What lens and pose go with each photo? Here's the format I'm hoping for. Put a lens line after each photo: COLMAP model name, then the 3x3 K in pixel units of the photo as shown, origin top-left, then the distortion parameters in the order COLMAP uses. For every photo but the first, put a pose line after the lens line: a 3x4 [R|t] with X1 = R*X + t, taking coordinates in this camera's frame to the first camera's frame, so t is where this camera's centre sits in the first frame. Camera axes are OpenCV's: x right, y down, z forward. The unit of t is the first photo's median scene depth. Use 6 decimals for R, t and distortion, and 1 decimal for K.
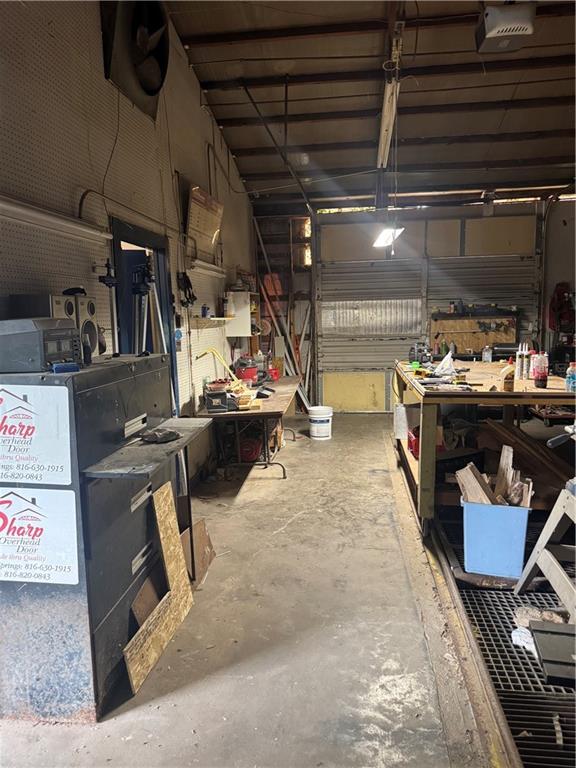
lens RADIAL K [[547.5, 0, 288.0], [0, 547.5, 384.0], [0, 0, 1]] dist [0.052574, -0.041244]
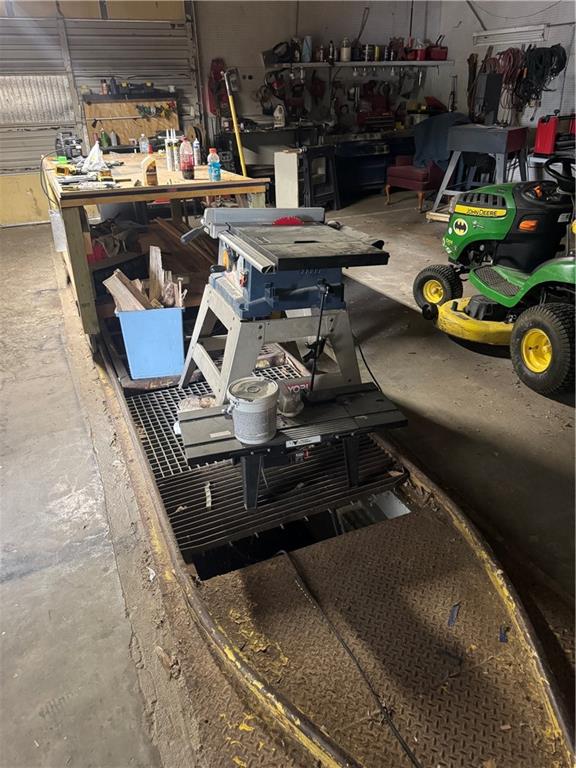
lens RADIAL K [[547.5, 0, 288.0], [0, 547.5, 384.0], [0, 0, 1]] dist [0.052574, -0.041244]
pose [[0.864232, -0.235961, 0.444326, 0.104762], [0.070937, 0.931518, 0.356710, 0.009017], [-0.498068, -0.276761, 0.821786, 0.030209]]
